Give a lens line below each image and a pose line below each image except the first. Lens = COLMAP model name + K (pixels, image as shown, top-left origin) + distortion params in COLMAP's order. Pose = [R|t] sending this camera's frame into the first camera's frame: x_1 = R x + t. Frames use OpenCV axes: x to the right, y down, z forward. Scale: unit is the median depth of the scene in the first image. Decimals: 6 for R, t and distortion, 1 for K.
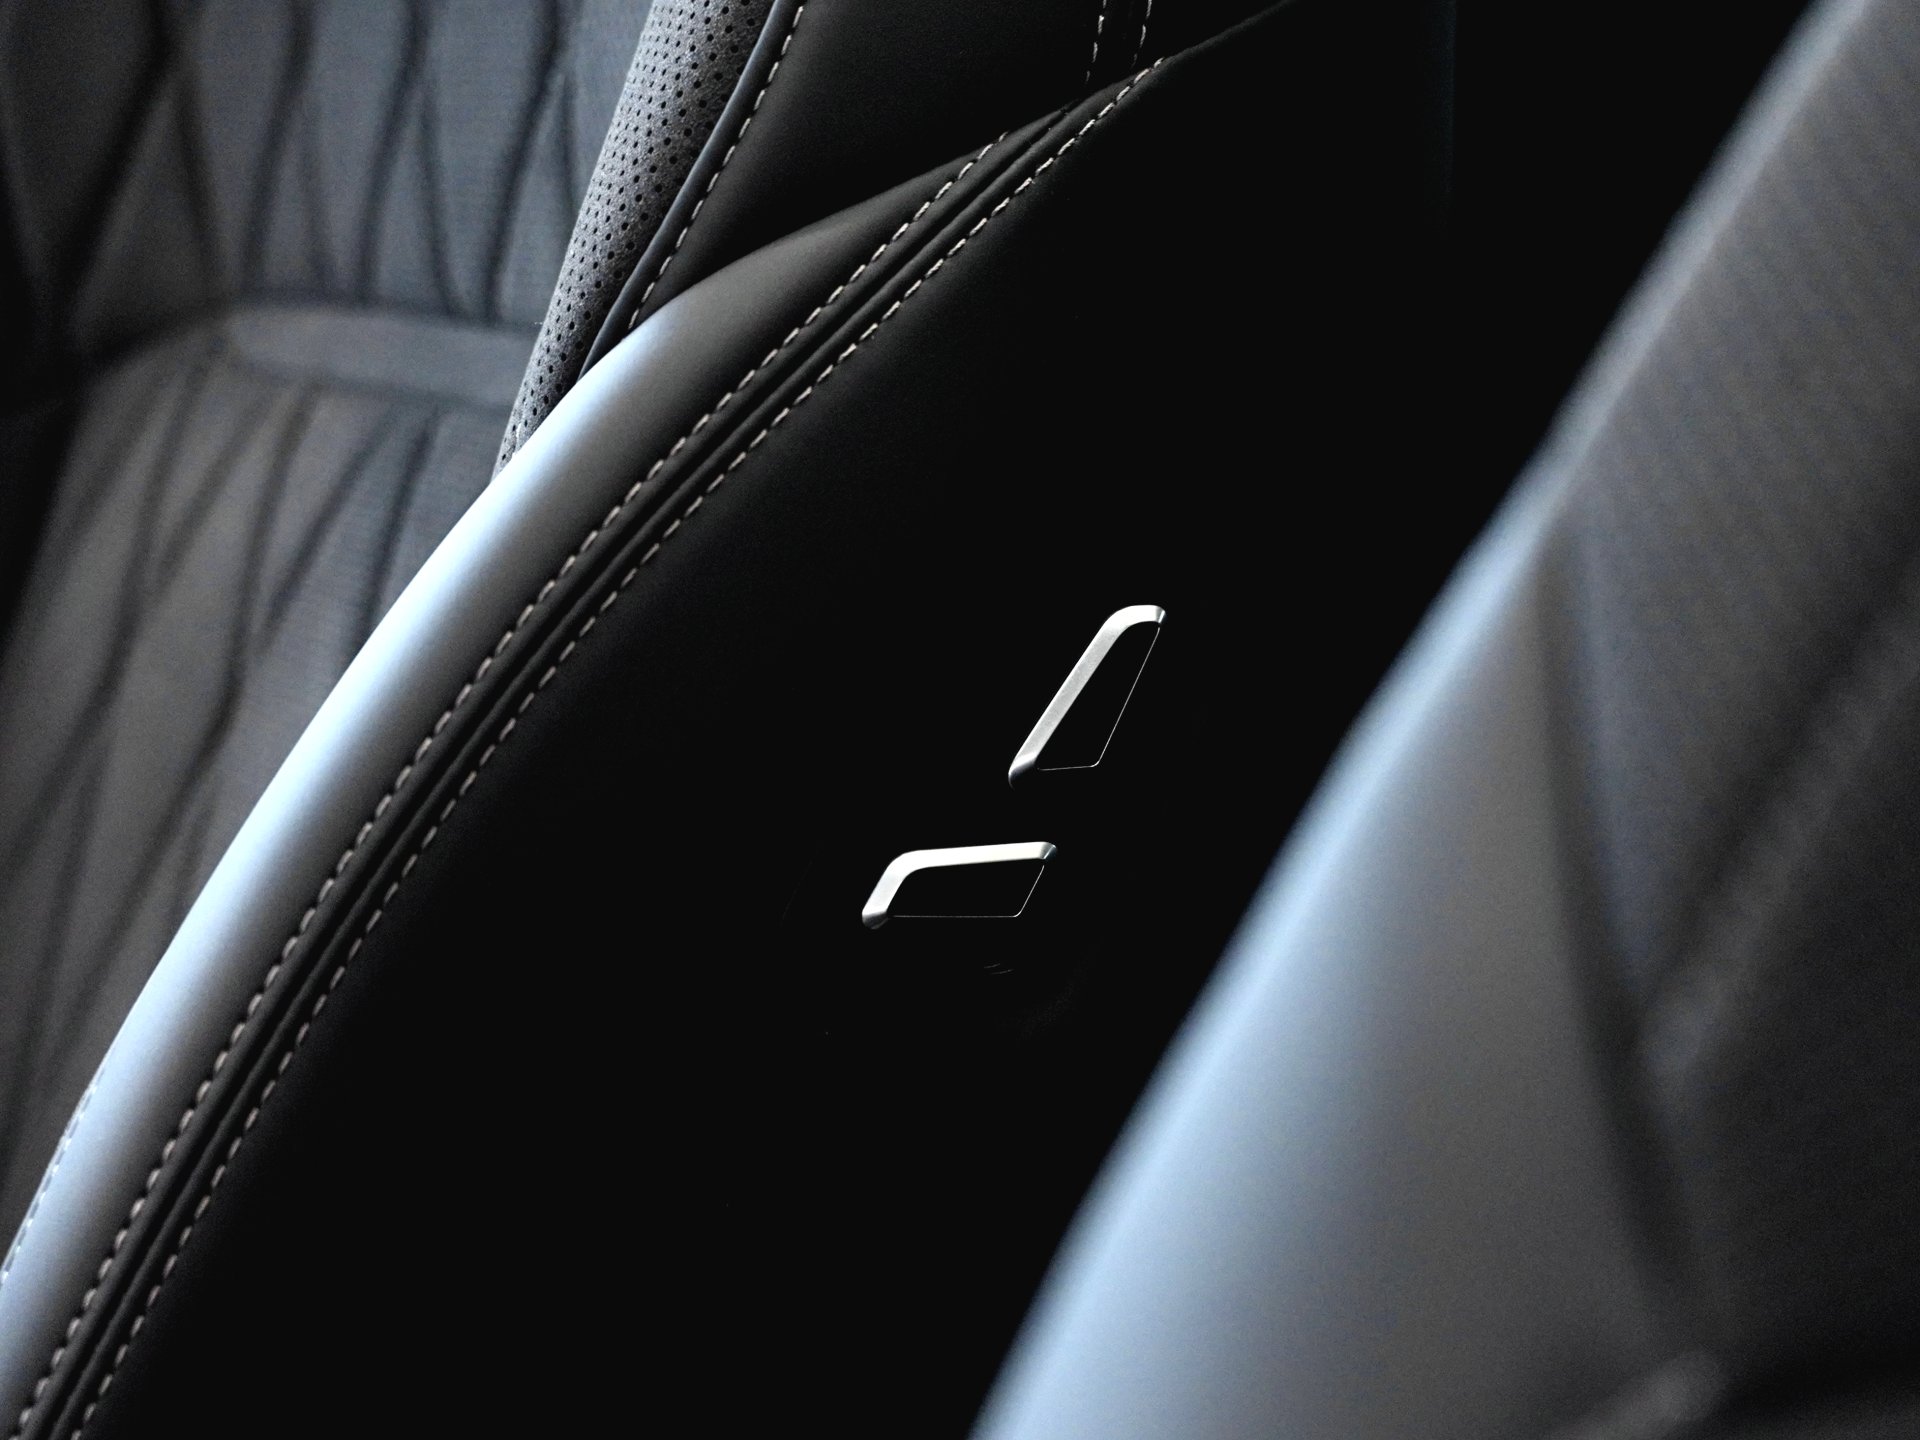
lens RADIAL K [[4187.5, 0, 960.0], [0, 4187.5, 721.1], [0, 0, 1]] dist [0.180489, 0.000000]
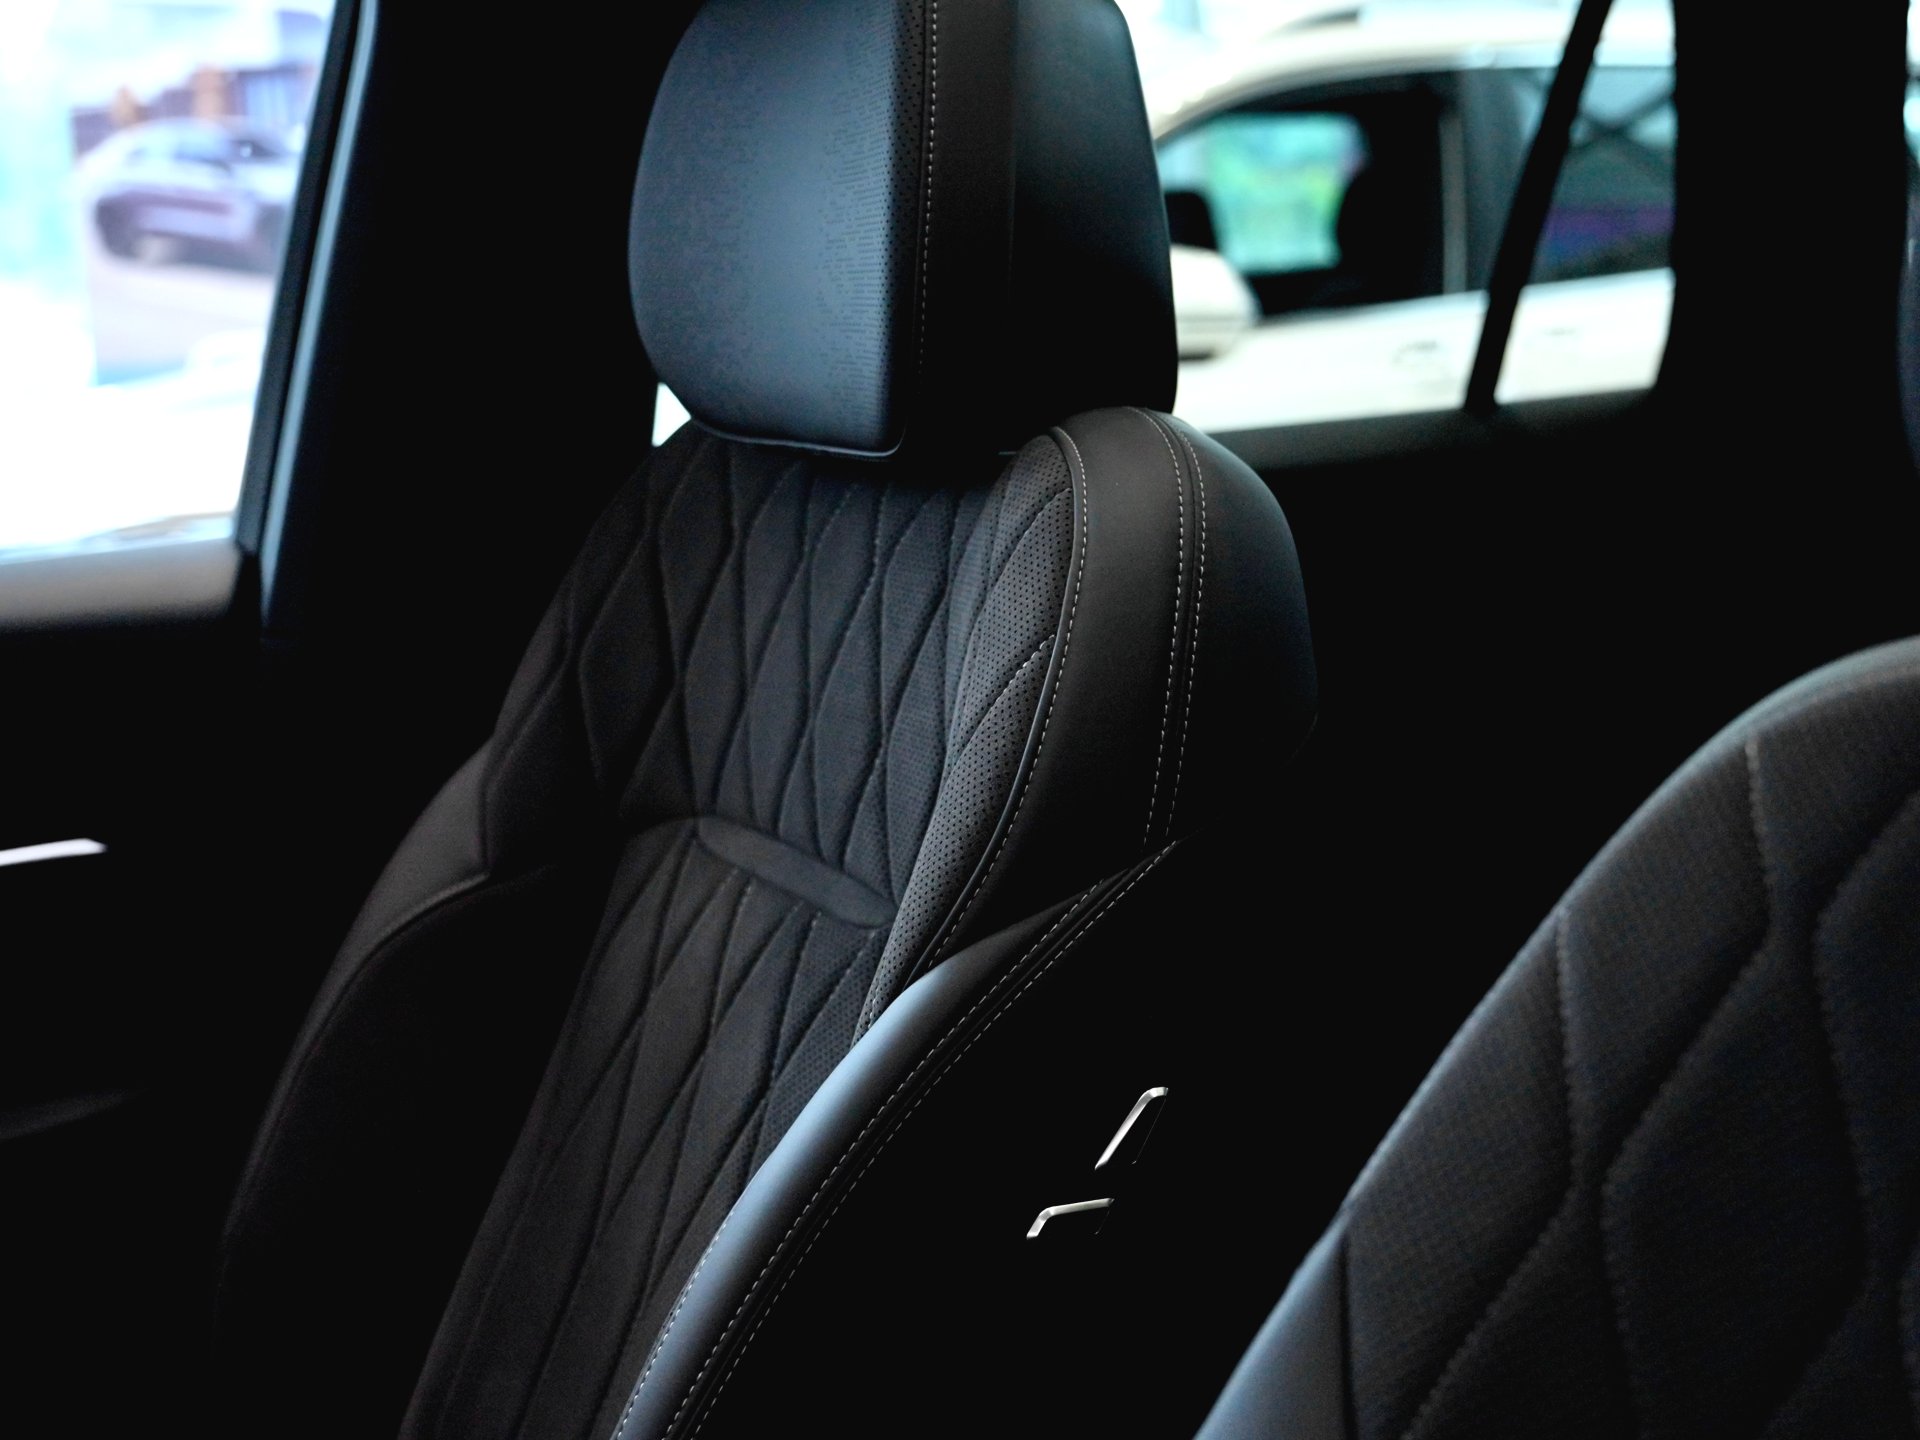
lens RADIAL K [[2579.8, 0, 973.6], [0, 2579.8, 731.4], [0, 0, 1]] dist [-0.012446, 0.000000]
pose [[0.999536, 0.027737, -0.012593, -0.040124], [-0.027530, 0.999488, 0.016304, -0.230180], [0.013038, -0.015950, 0.999788, -0.324898]]
